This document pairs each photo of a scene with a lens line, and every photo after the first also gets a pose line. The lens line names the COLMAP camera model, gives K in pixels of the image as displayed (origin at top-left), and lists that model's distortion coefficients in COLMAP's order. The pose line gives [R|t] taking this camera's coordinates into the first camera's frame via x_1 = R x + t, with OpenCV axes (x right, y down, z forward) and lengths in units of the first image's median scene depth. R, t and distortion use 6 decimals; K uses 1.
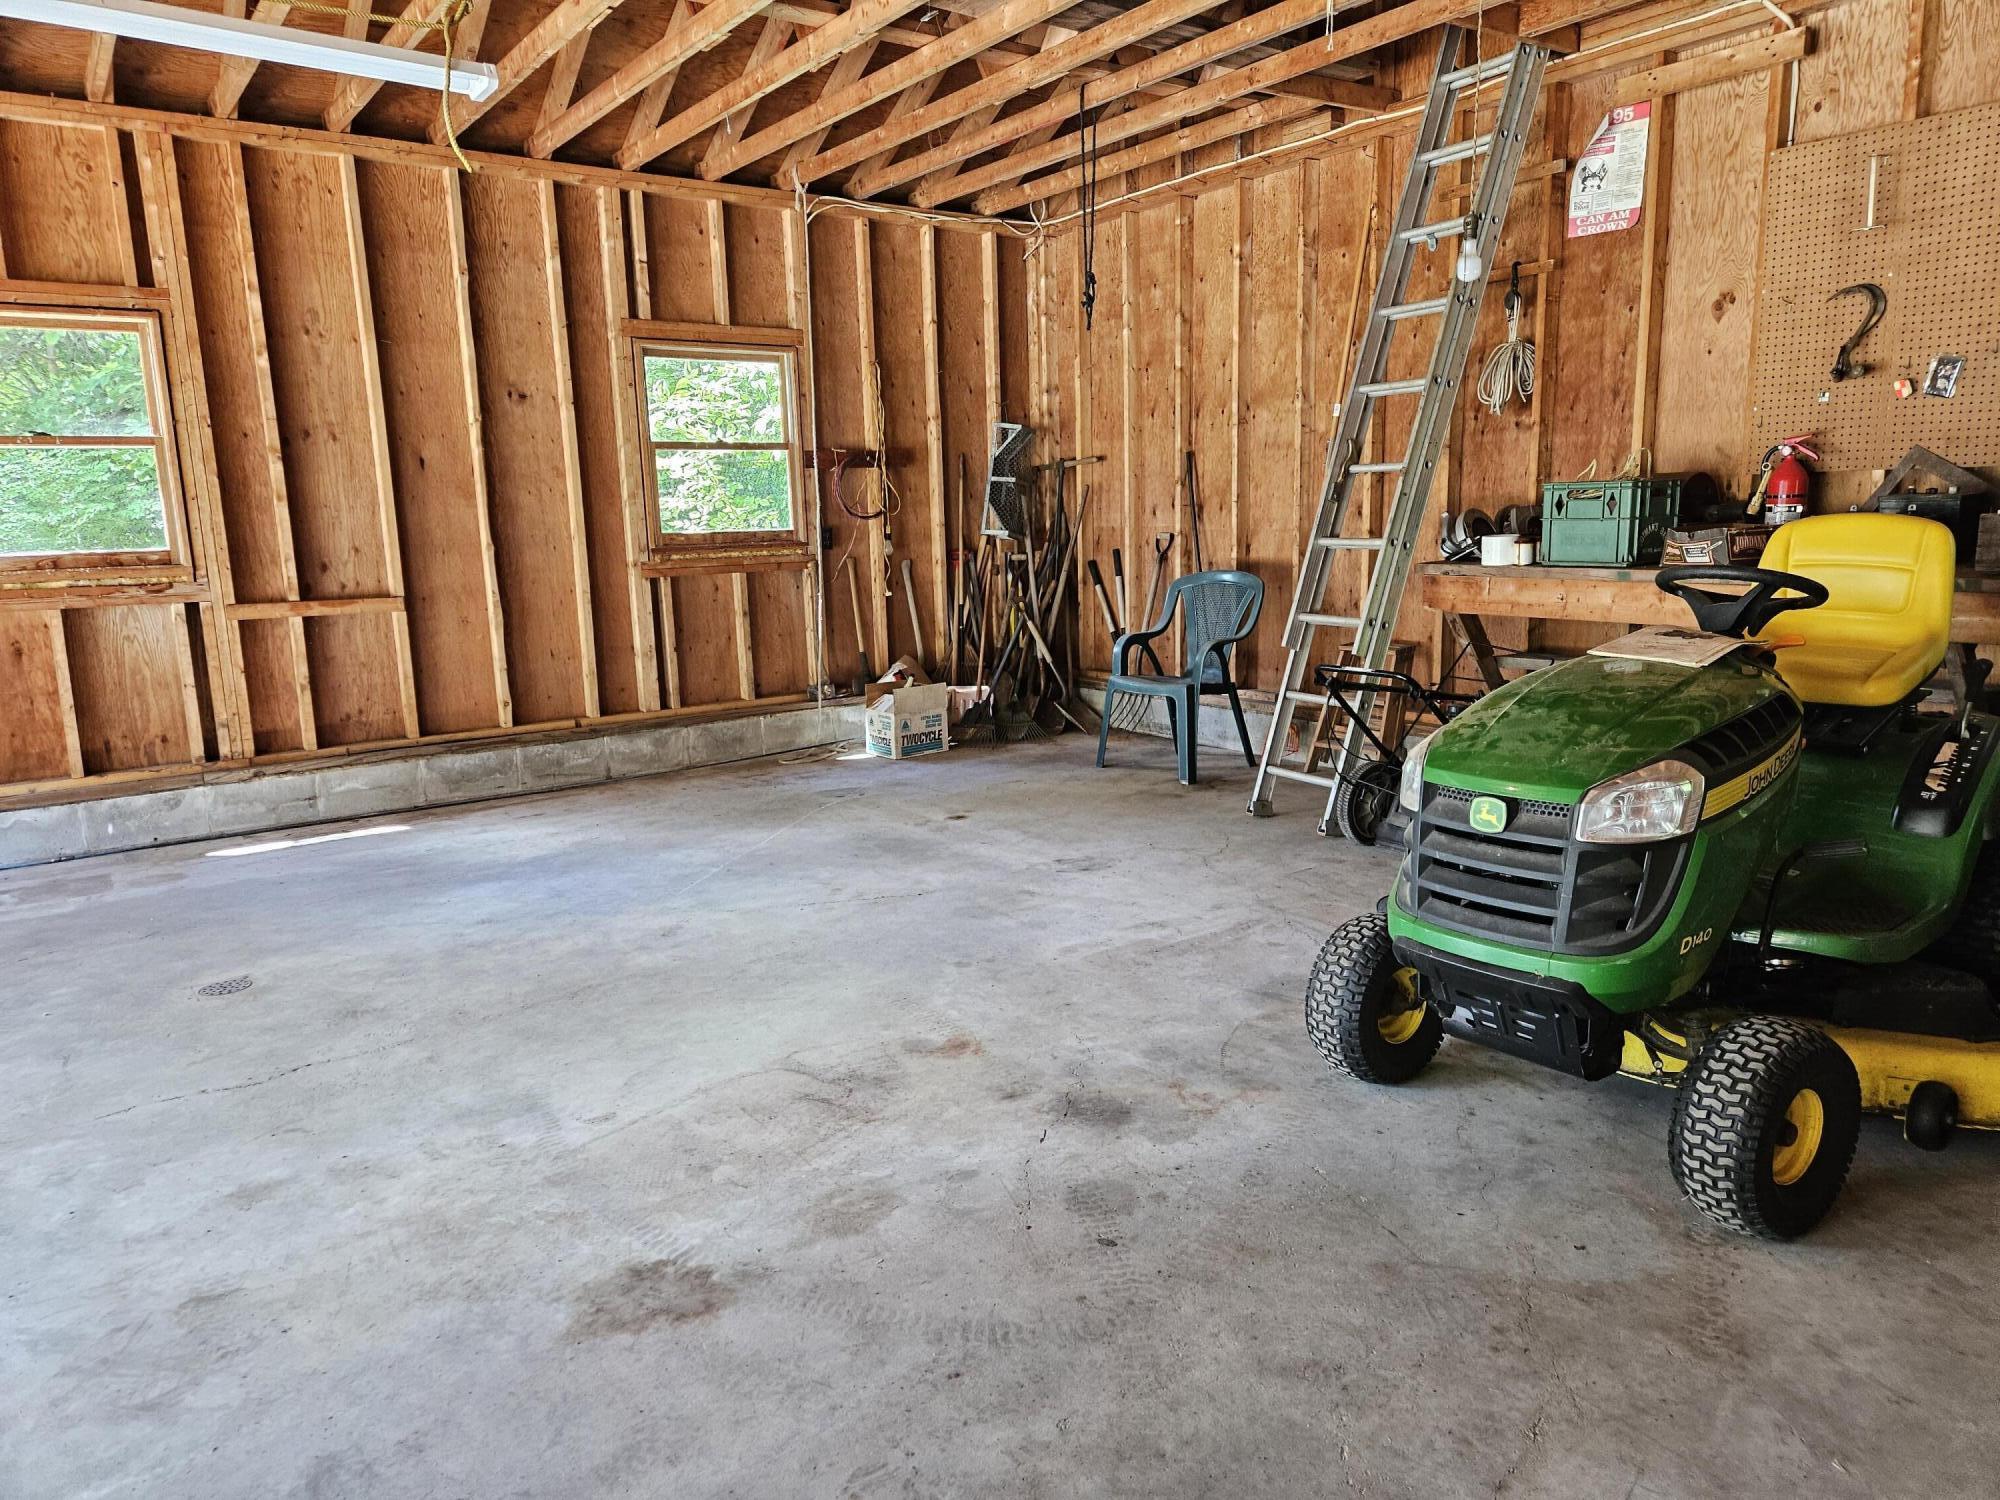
lens RADIAL K [[1330.4, 0, 1006.2], [0, 1330.4, 743.2], [0, 0, 1]] dist [0.064559, -0.047630]
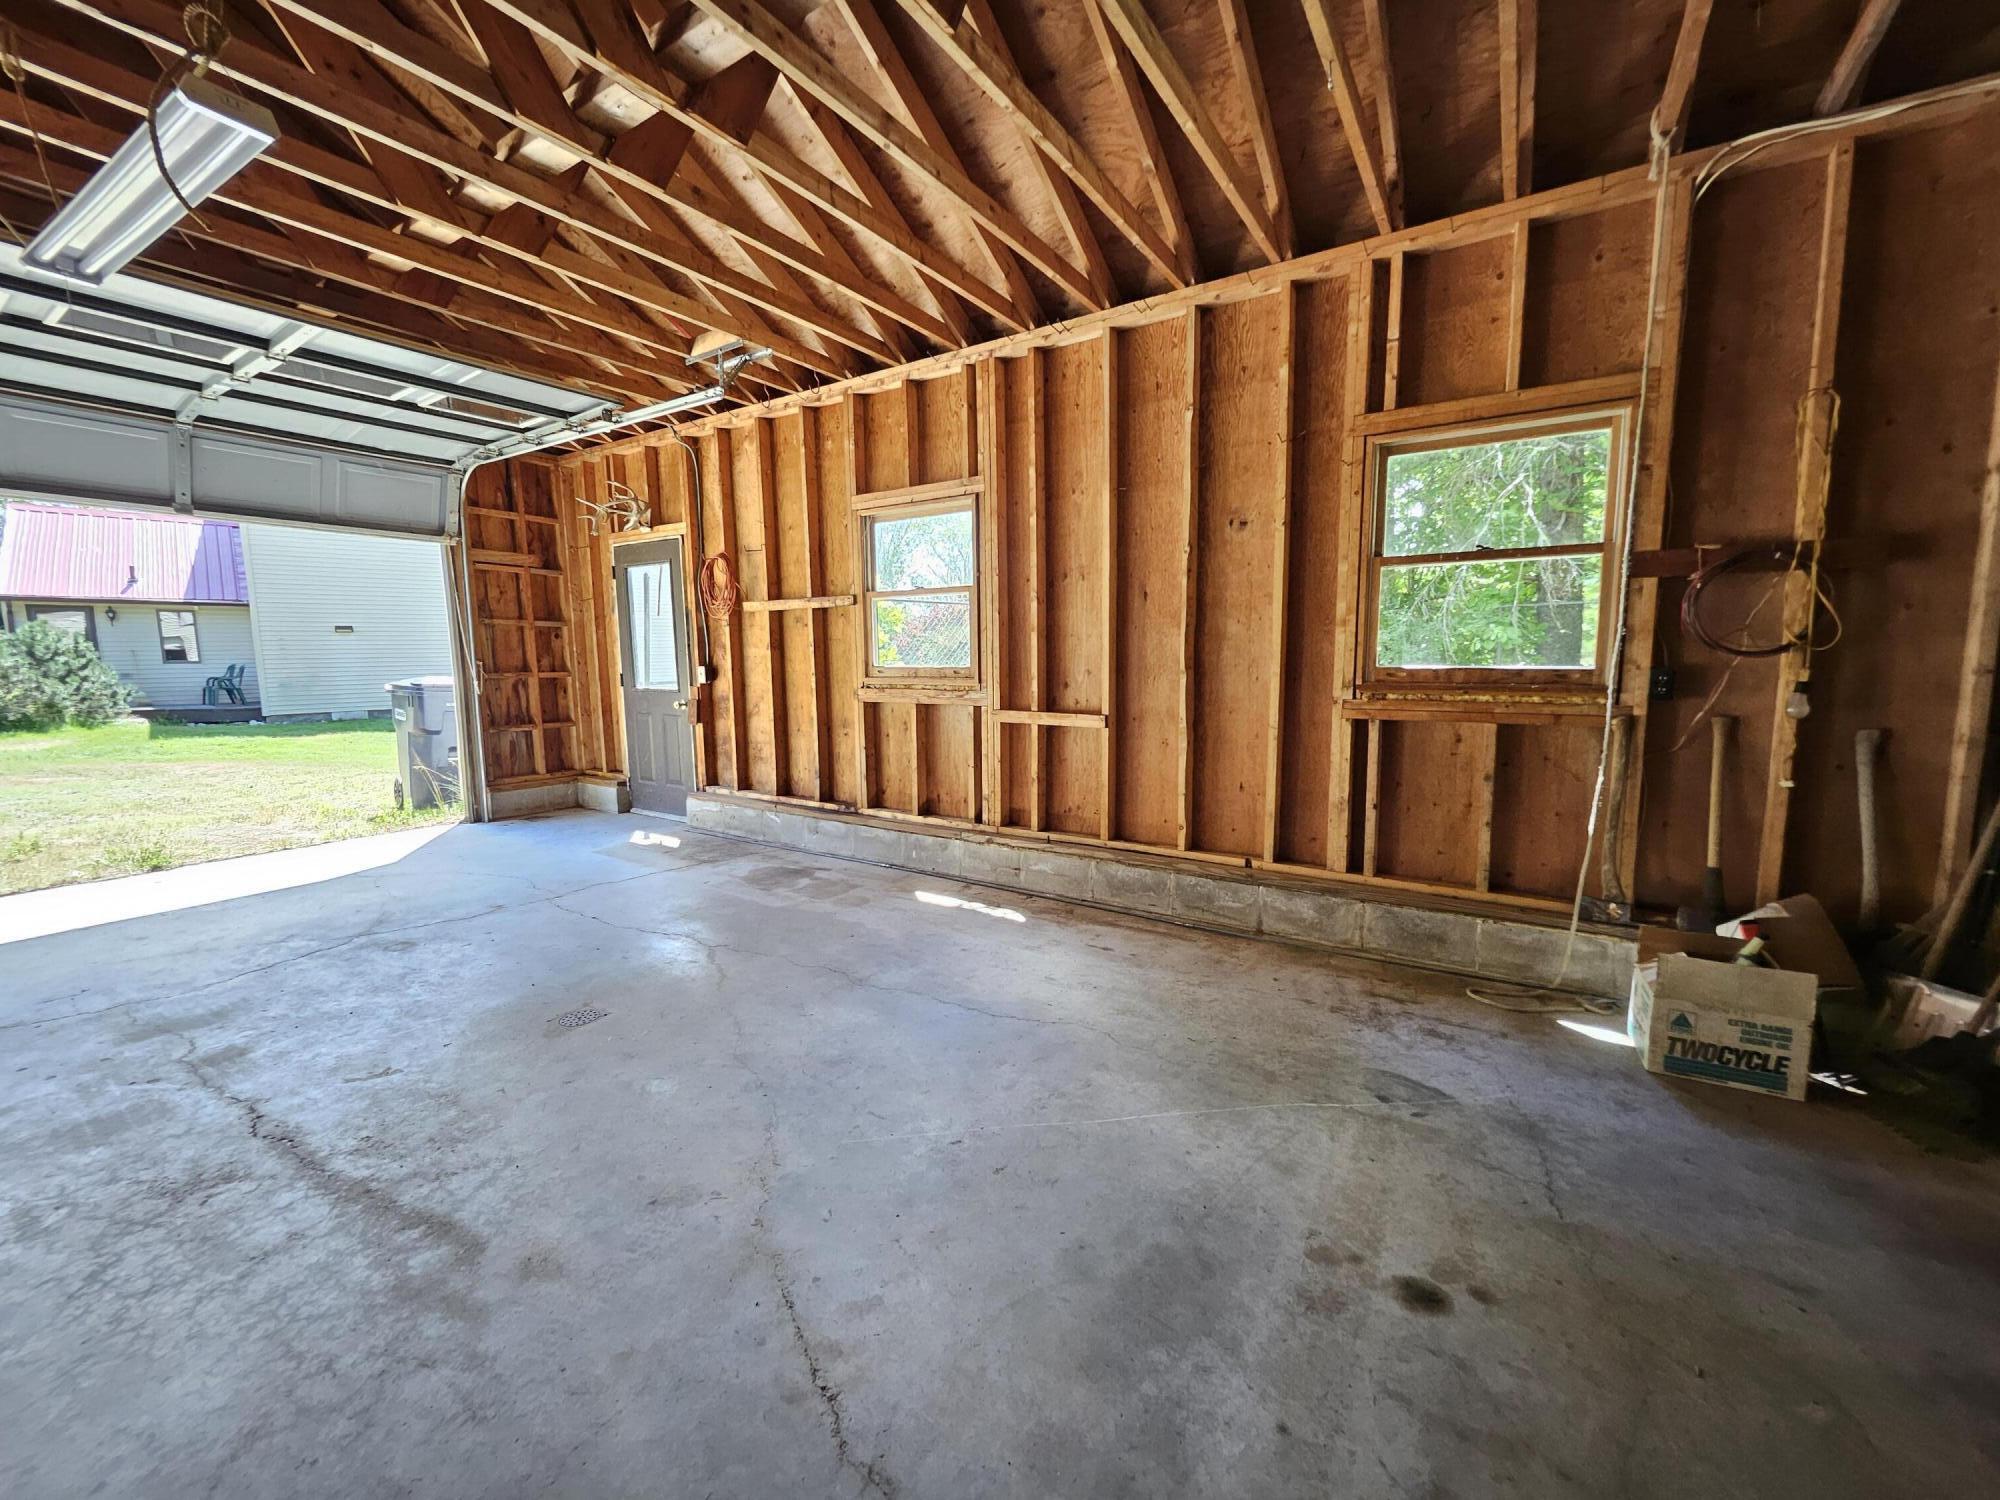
lens RADIAL K [[793.2, 0, 996.4], [0, 793.2, 740.7], [0, 0, 1]] dist [0.008680, -0.000104]
pose [[0.358890, 0.128837, -0.924445, 0.147267], [-0.165246, 0.983553, 0.072923, -0.134206], [0.918636, 0.126589, 0.374277, 0.744130]]
